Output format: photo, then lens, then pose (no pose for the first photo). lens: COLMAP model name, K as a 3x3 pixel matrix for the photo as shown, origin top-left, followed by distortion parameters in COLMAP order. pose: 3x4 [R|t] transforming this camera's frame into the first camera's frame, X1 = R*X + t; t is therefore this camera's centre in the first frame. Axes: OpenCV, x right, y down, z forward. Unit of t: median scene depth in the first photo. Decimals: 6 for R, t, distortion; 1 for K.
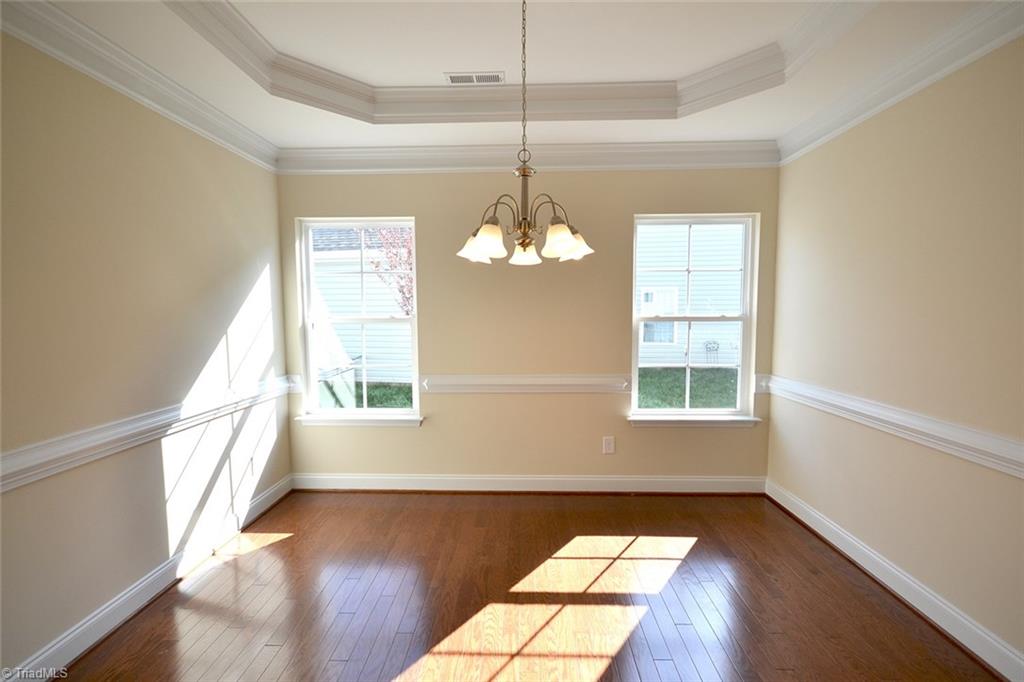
lens RADIAL K [[456.5, 0, 518.4], [0, 456.5, 337.1], [0, 0, 1]] dist [0.001531, 0.000364]
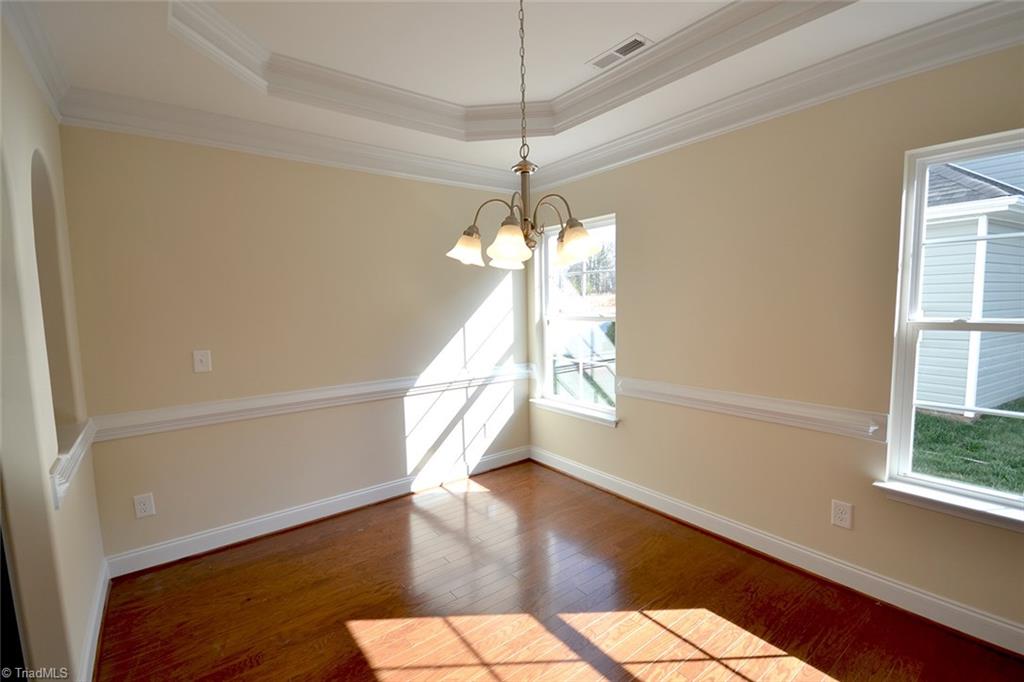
lens RADIAL K [[456.5, 0, 518.9], [0, 456.5, 337.9], [0, 0, 1]] dist [0.001531, 0.000364]
pose [[0.629243, 0.051844, -0.775478, 0.497101], [-0.030693, 0.998652, 0.041859, -0.038830], [0.776603, -0.002538, 0.629986, 0.274790]]
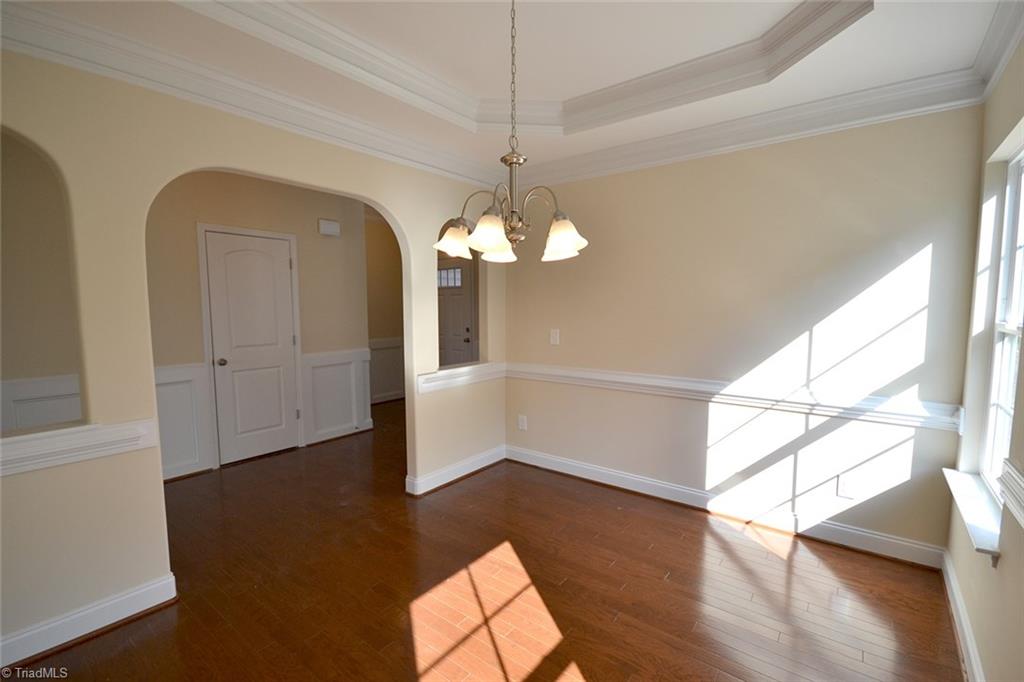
lens RADIAL K [[456.5, 0, 519.4], [0, 456.5, 344.6], [0, 0, 1]] dist [0.001531, 0.000364]
pose [[-0.589604, 0.062682, -0.805256, 0.504284], [-0.052830, 0.991856, 0.115889, -0.059486], [0.805962, 0.110870, -0.581491, 1.049306]]
